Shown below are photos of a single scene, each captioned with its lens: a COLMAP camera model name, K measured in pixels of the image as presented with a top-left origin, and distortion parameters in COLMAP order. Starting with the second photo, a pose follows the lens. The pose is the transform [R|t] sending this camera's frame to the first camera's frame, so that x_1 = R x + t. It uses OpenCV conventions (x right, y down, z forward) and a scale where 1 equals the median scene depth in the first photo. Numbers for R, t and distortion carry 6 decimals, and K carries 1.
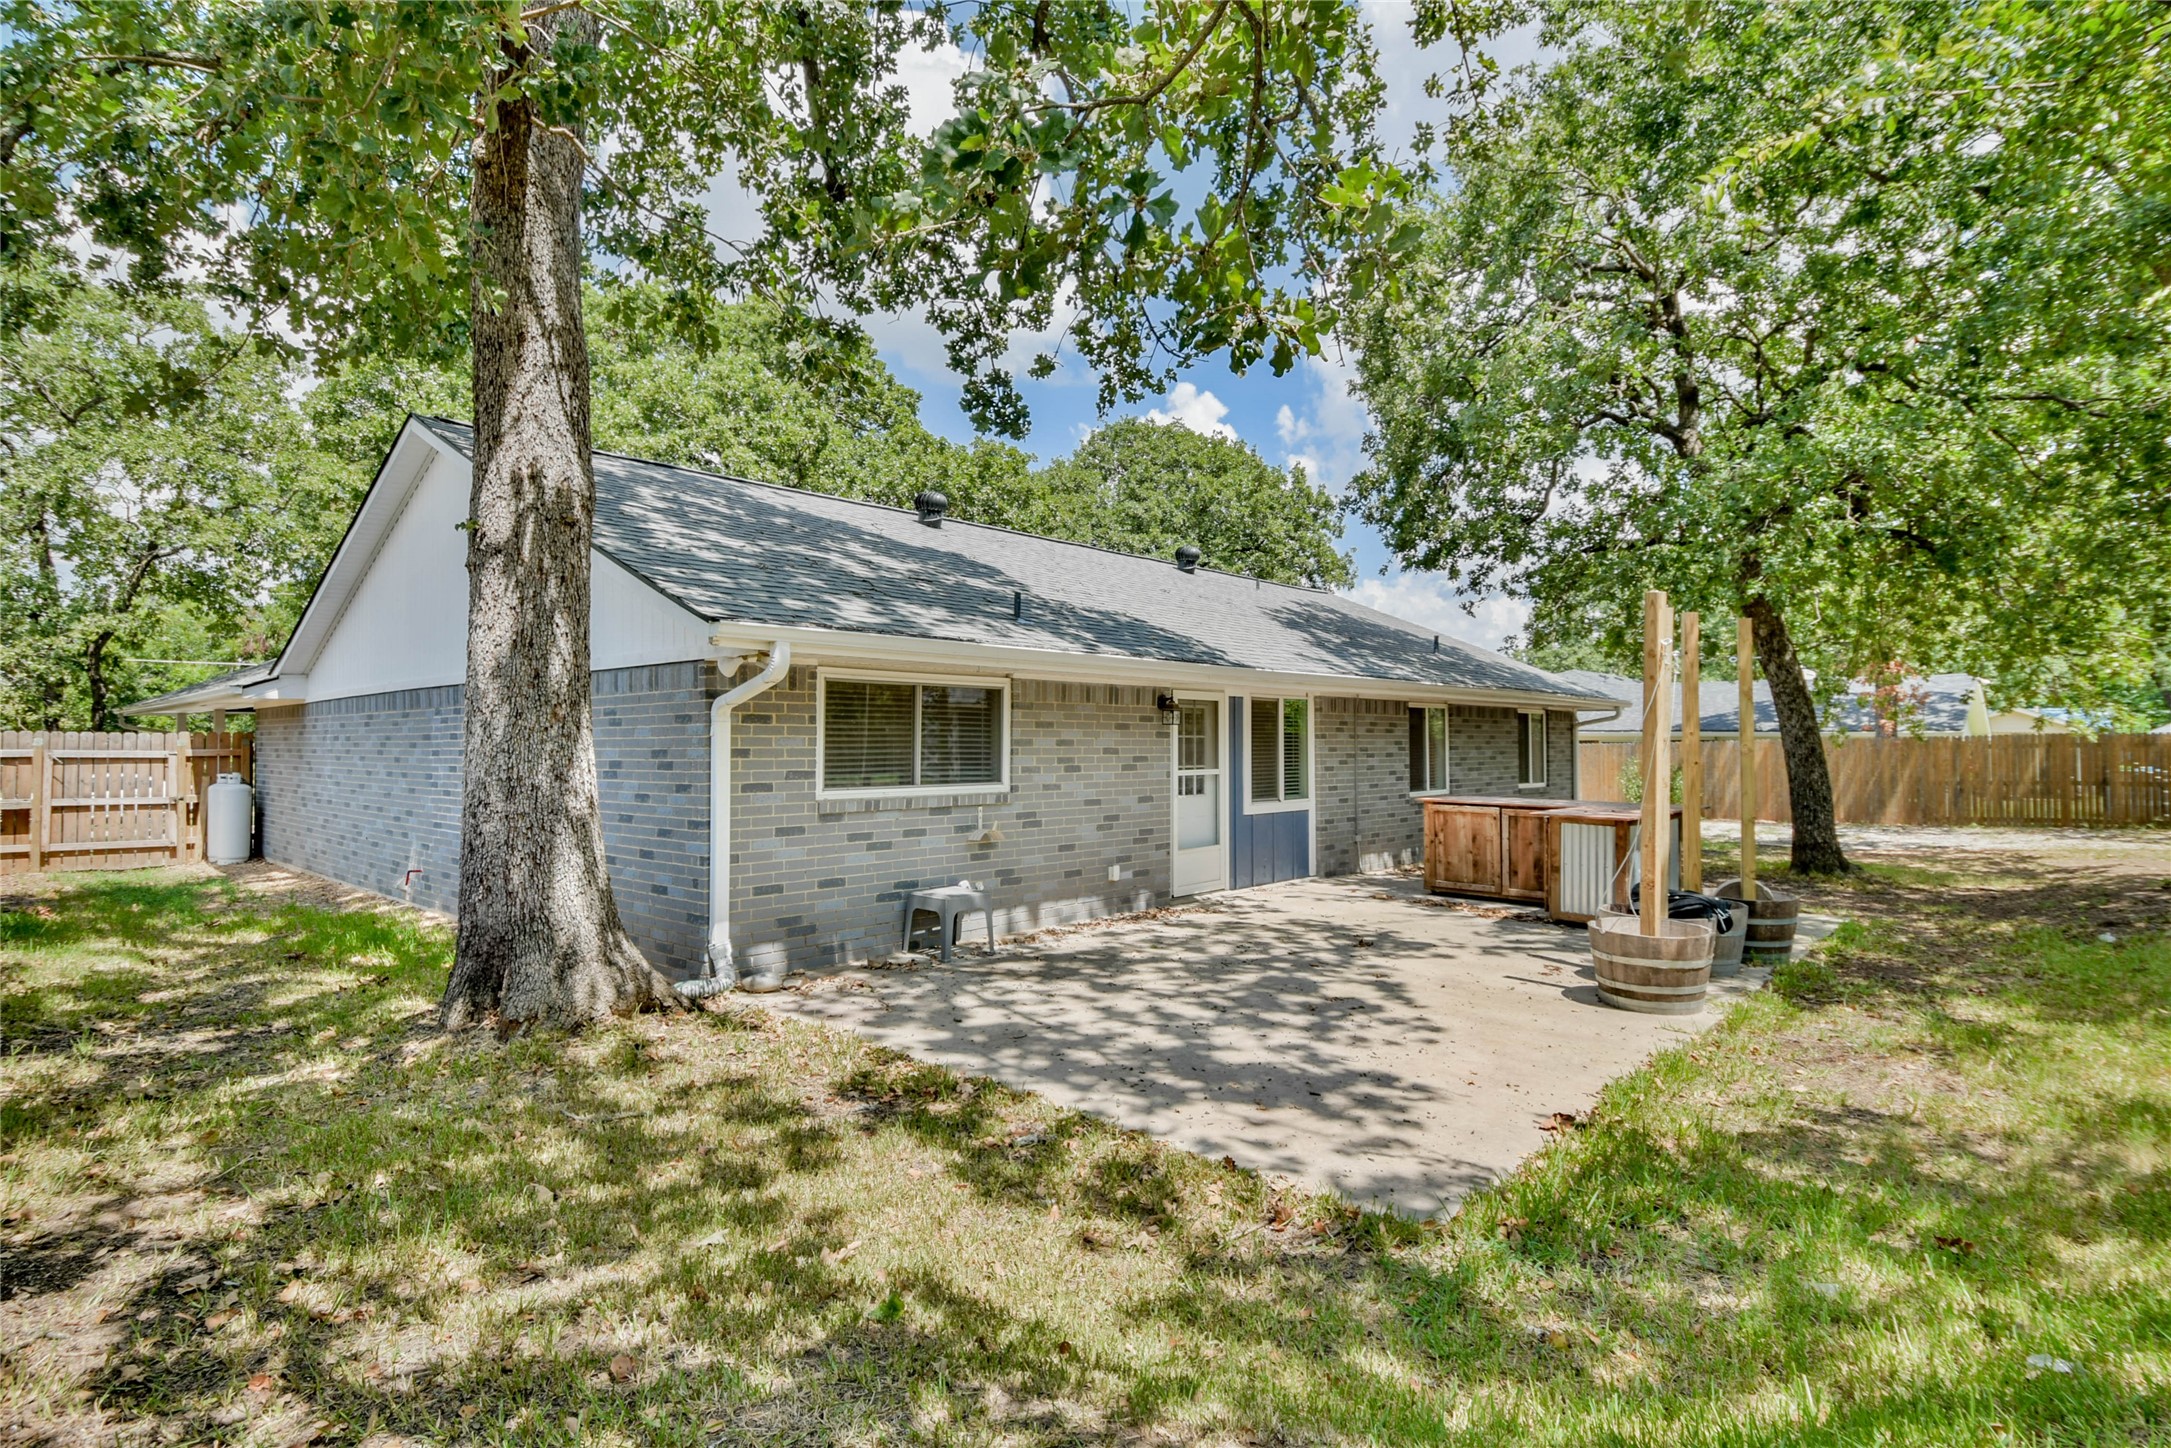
lens RADIAL K [[1079.9, 0, 1077.8], [0, 1079.9, 719.8], [0, 0, 1]] dist [0.006994, 0.000354]
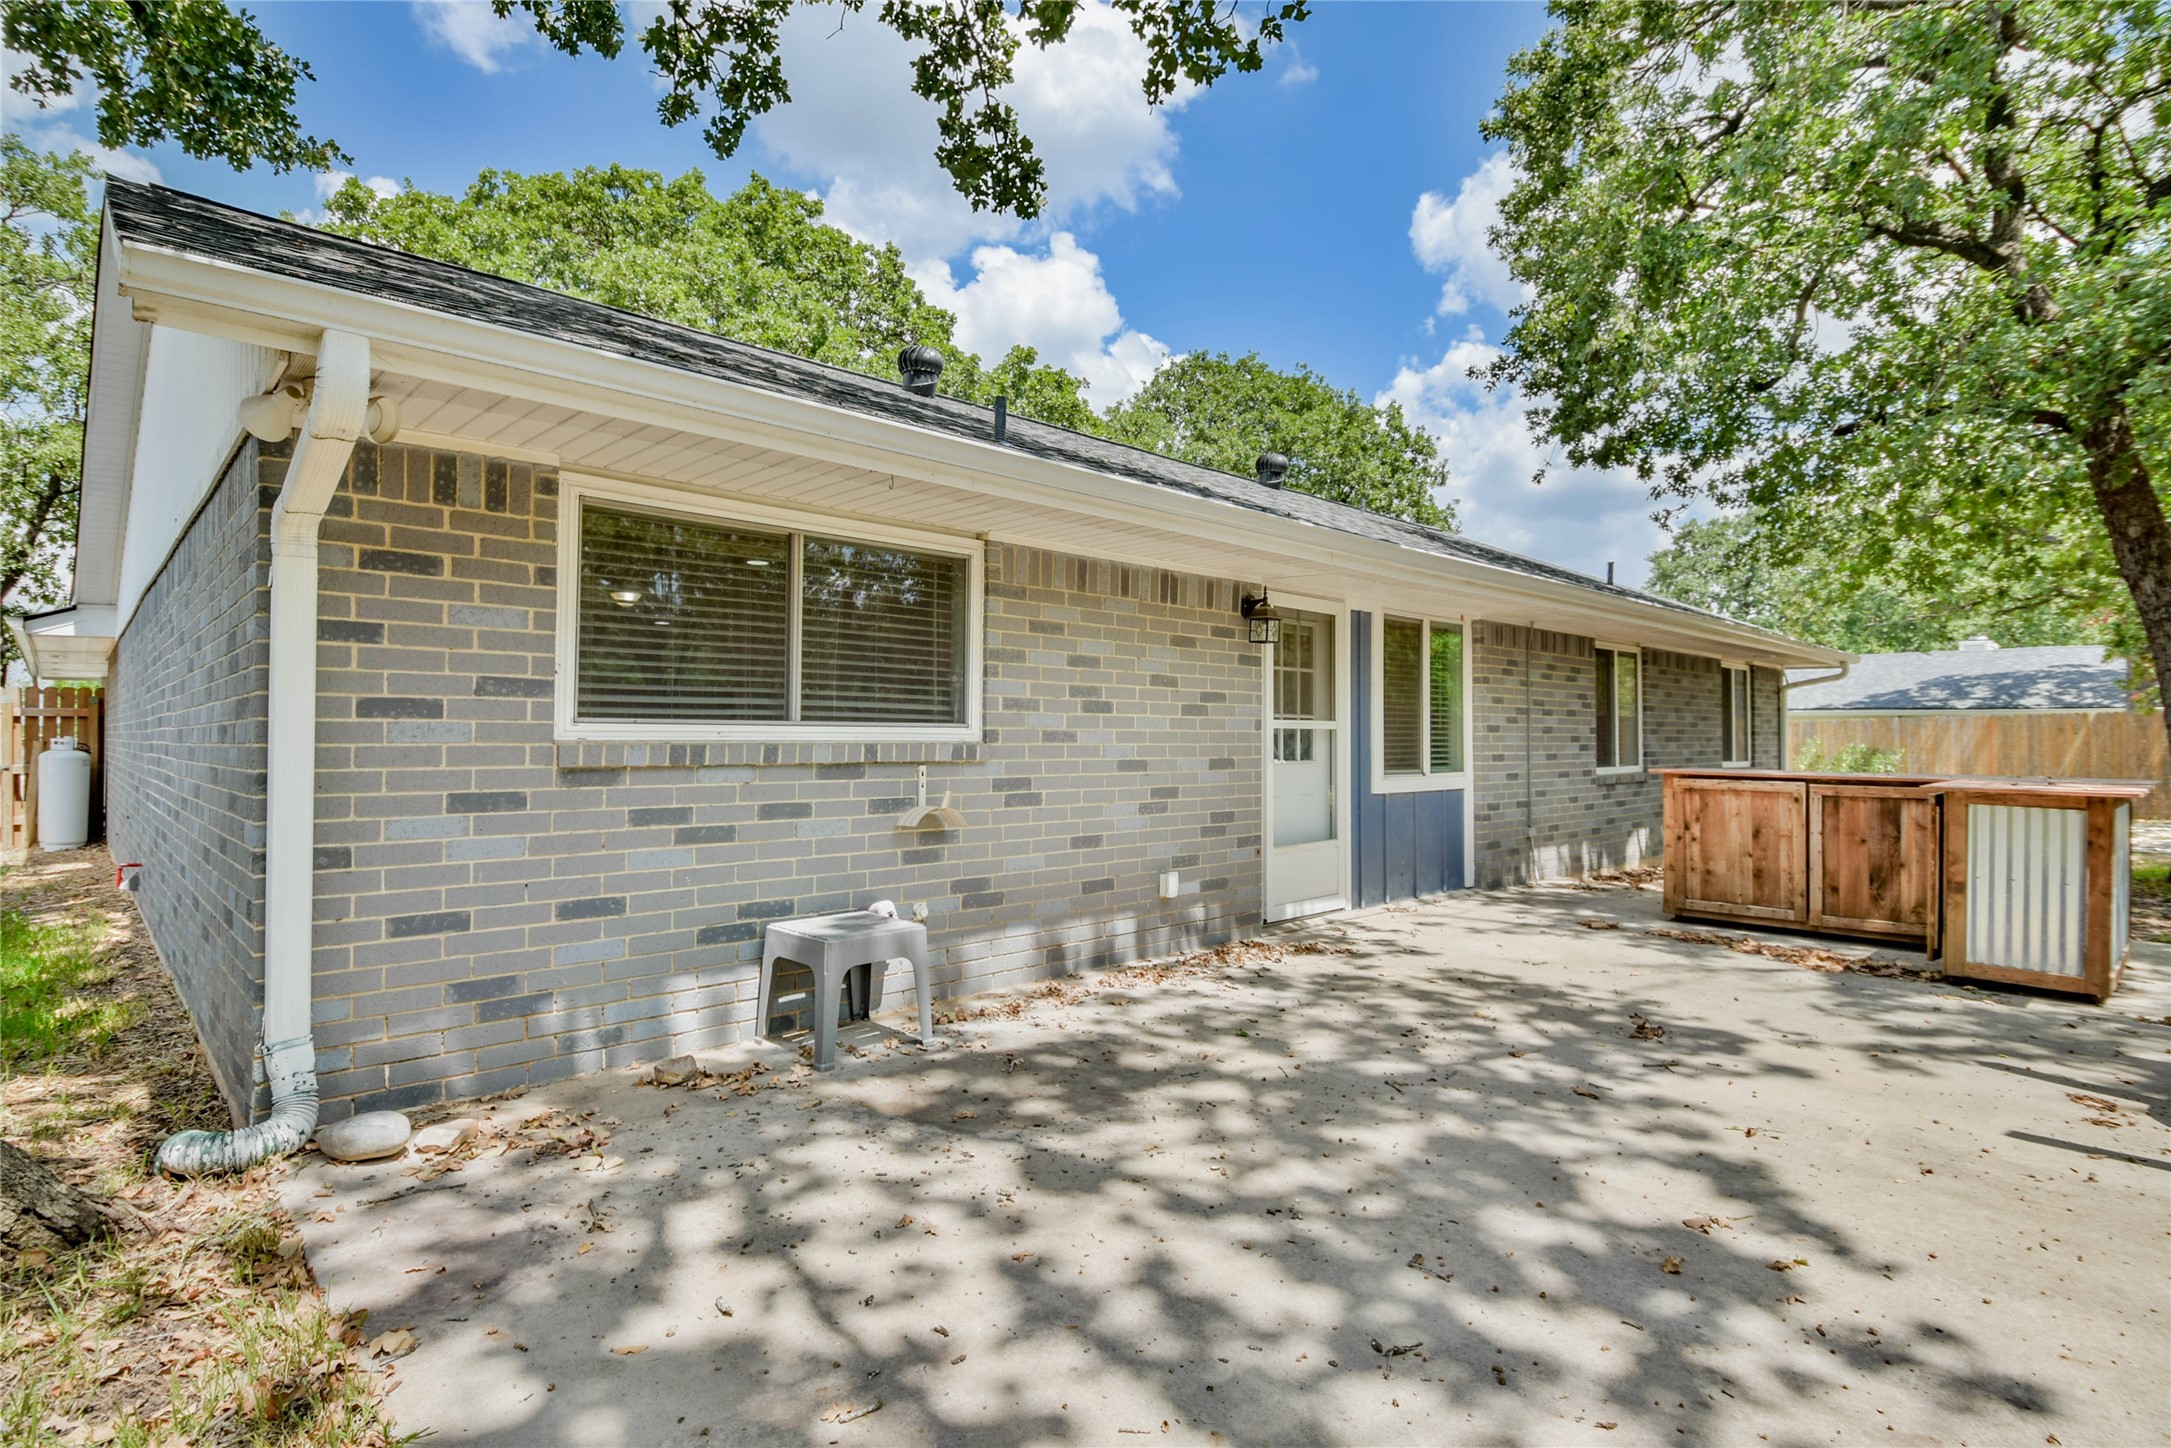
lens RADIAL K [[1100.2, 0, 1090.3], [0, 1100.2, 734.4], [0, 0, 1]] dist [-0.007859, -0.001952]
pose [[0.998825, 0.004788, -0.048227, 0.016831], [-0.003791, 0.999777, 0.020751, 0.040111], [0.048316, -0.020544, 0.998621, 0.340502]]
